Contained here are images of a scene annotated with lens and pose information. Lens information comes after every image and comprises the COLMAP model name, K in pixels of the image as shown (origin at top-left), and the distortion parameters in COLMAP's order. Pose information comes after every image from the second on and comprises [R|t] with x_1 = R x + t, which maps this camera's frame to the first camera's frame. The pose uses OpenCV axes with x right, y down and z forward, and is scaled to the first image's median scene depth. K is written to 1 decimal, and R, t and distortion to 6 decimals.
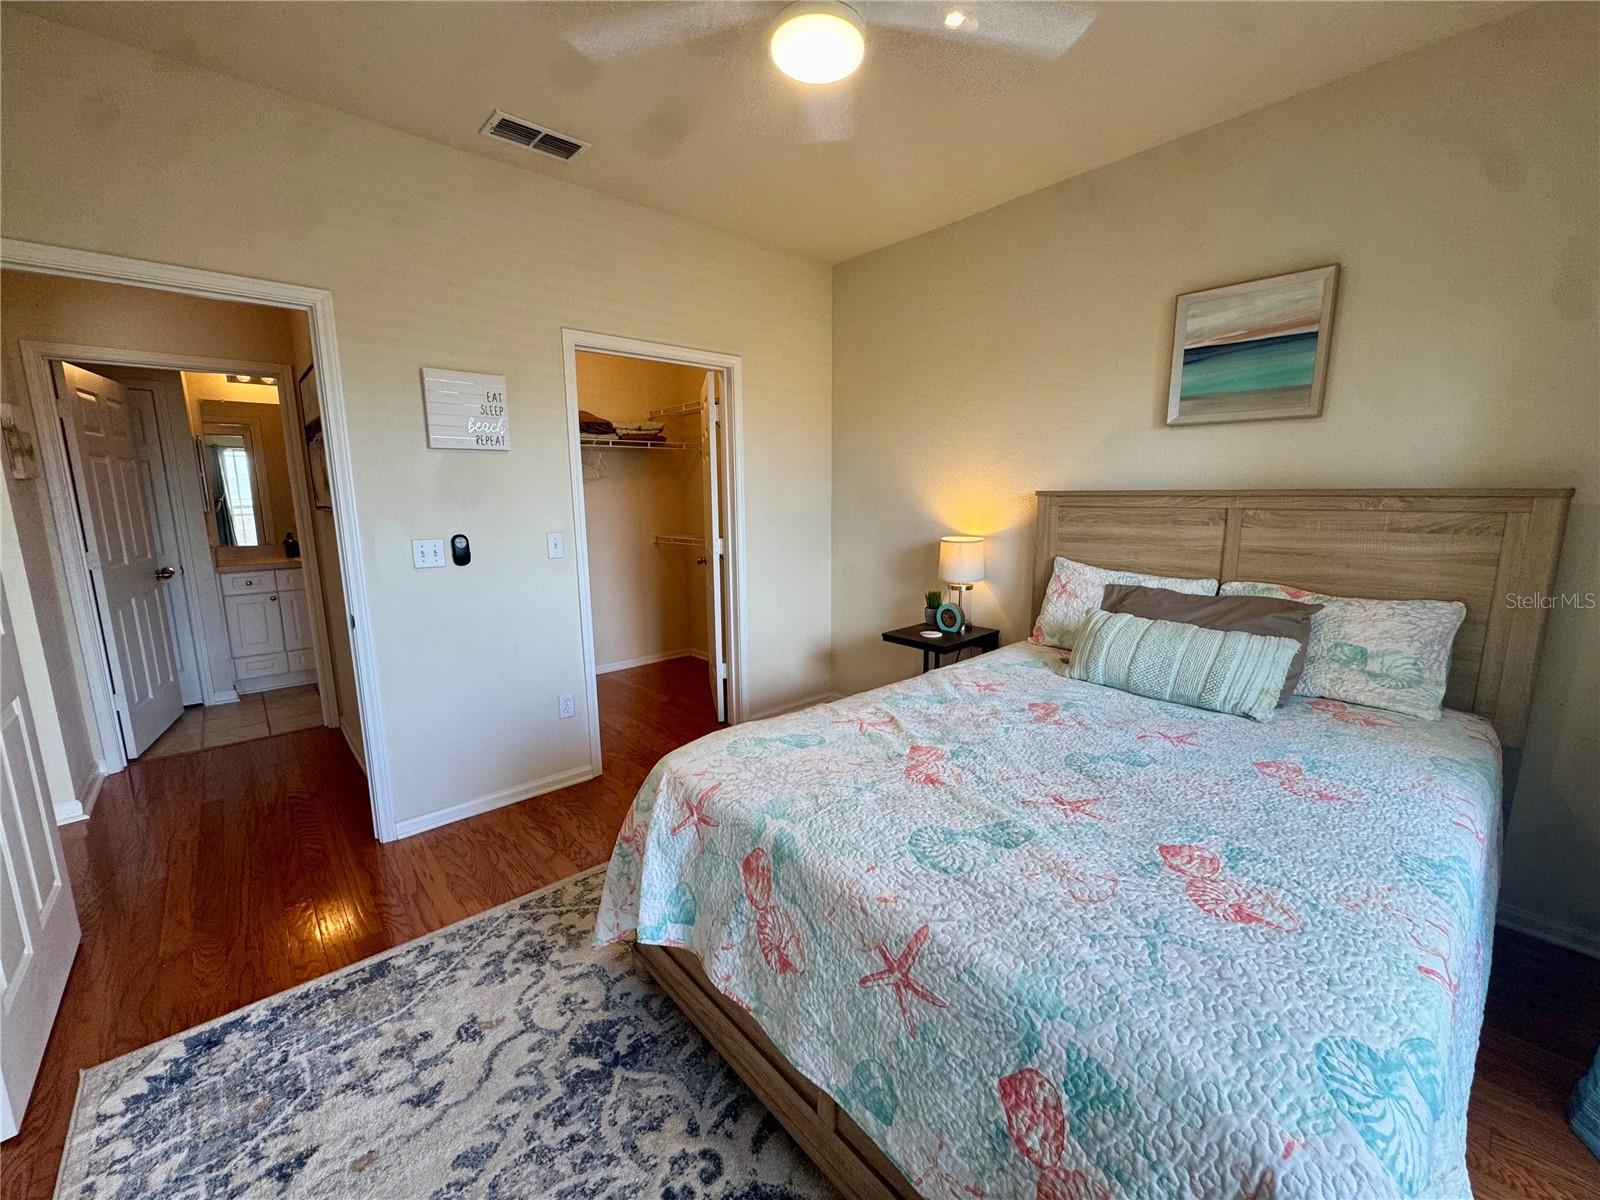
lens RADIAL K [[640.4, 0, 798.1], [0, 640.4, 595.8], [0, 0, 1]] dist [-0.004856, 0.000391]
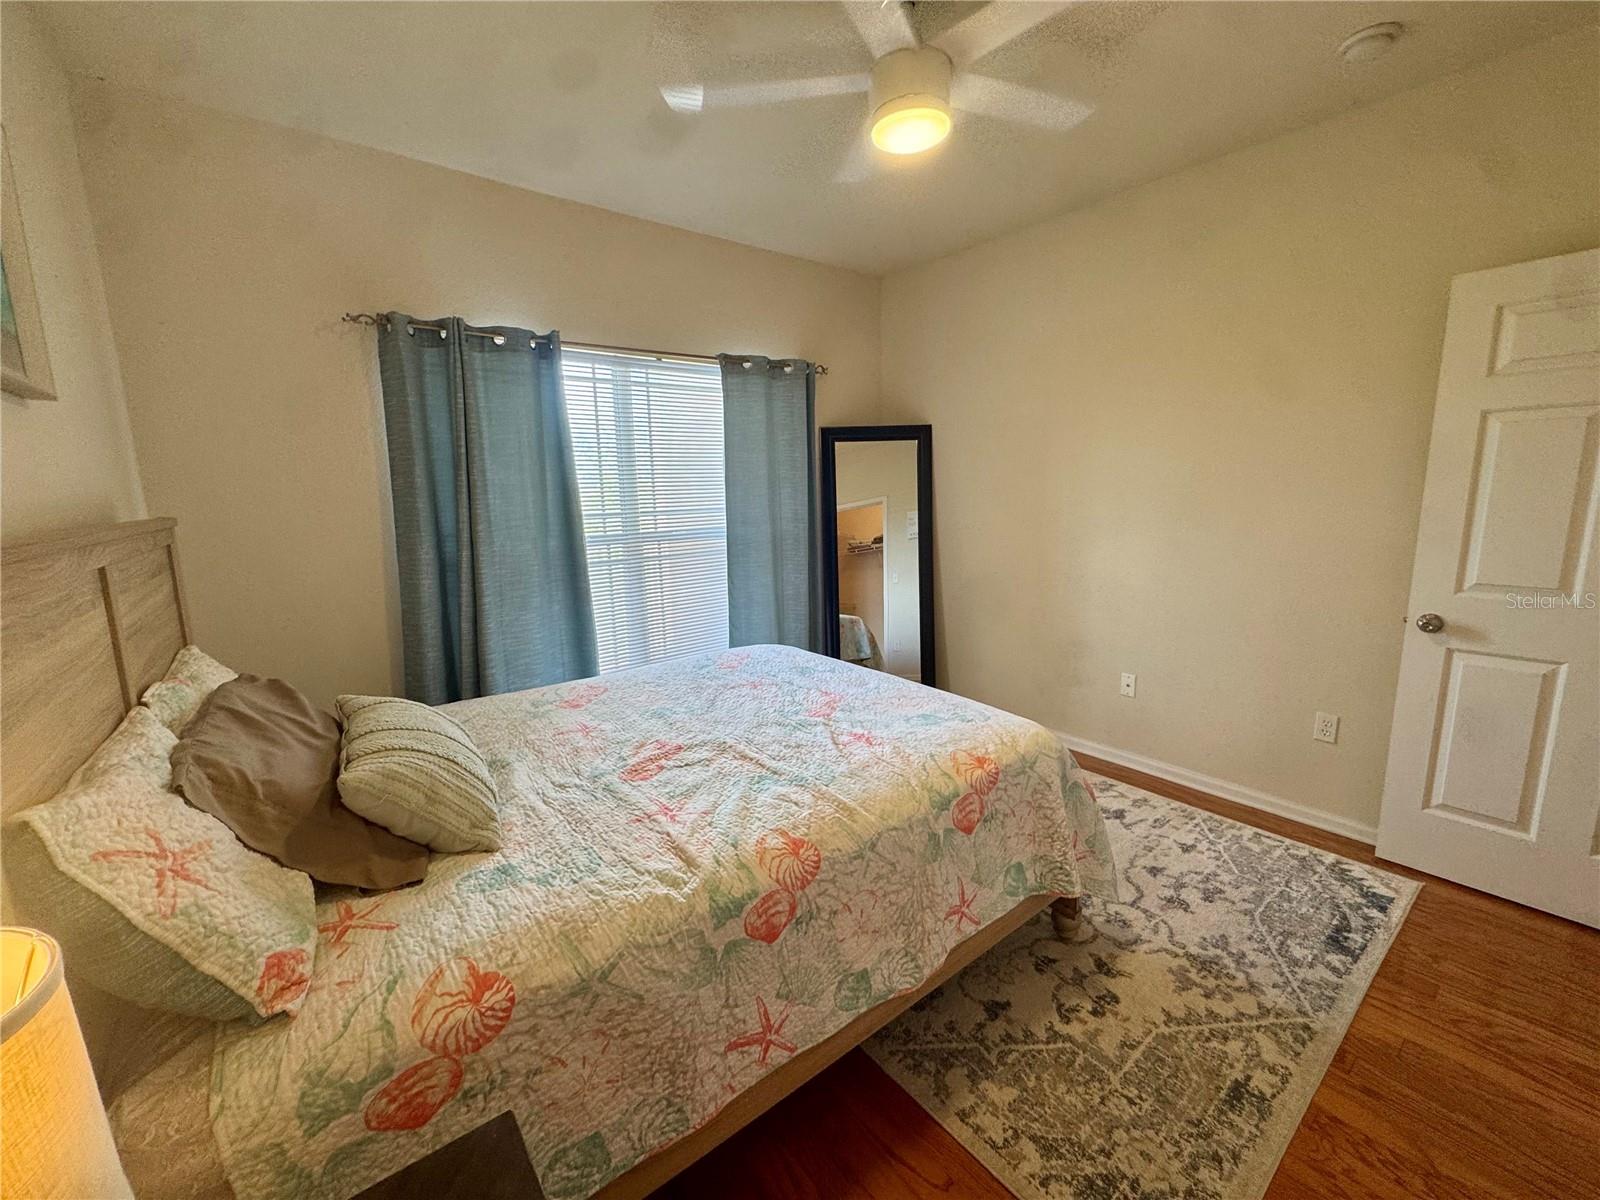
lens RADIAL K [[640.4, 0, 800.7], [0, 640.4, 594.3], [0, 0, 1]] dist [-0.004856, 0.000391]
pose [[-0.997703, 0.022168, 0.064017, 0.151108], [0.041906, 0.944415, 0.326073, -0.363281], [-0.053230, 0.328007, -0.943174, 2.058738]]
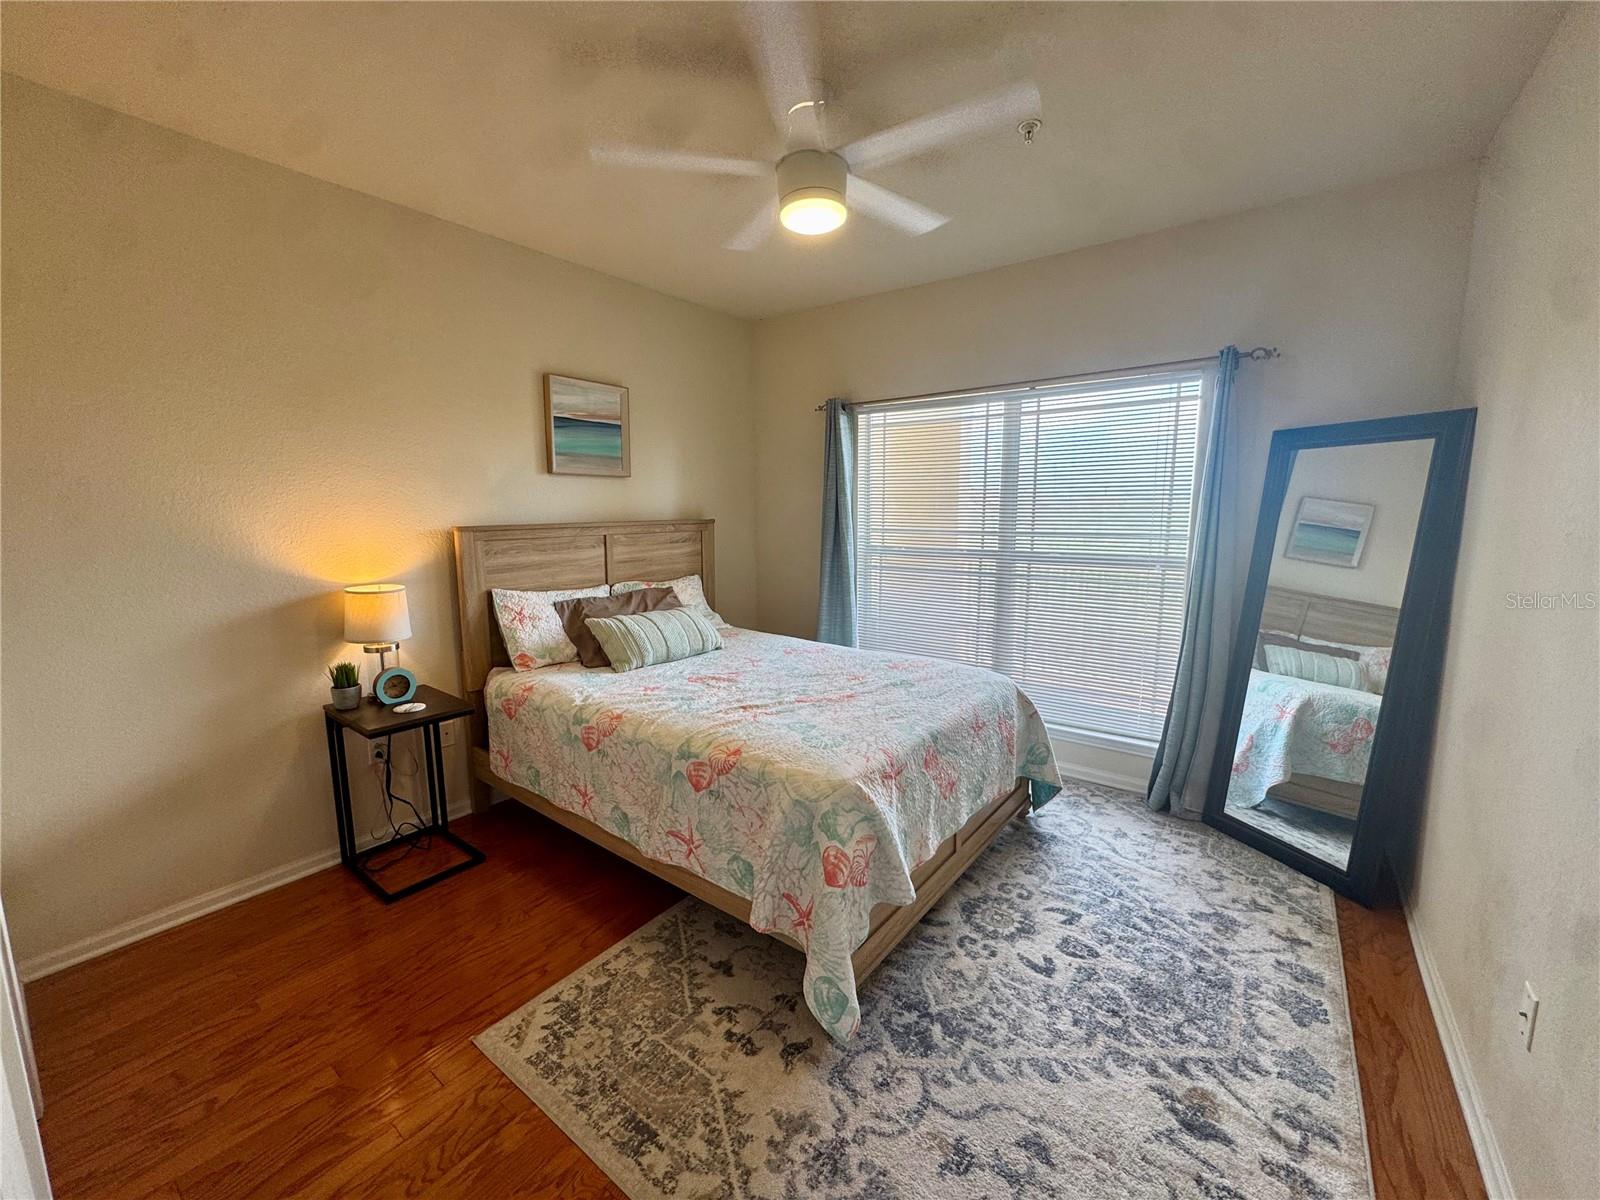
lens RADIAL K [[640.4, 0, 802.4], [0, 640.4, 597.0], [0, 0, 1]] dist [-0.004856, 0.000391]
pose [[-0.197608, -0.126792, 0.972047, -1.211583], [0.166658, 0.972819, 0.160773, -0.226776], [-0.966010, 0.193770, -0.171105, 1.204099]]
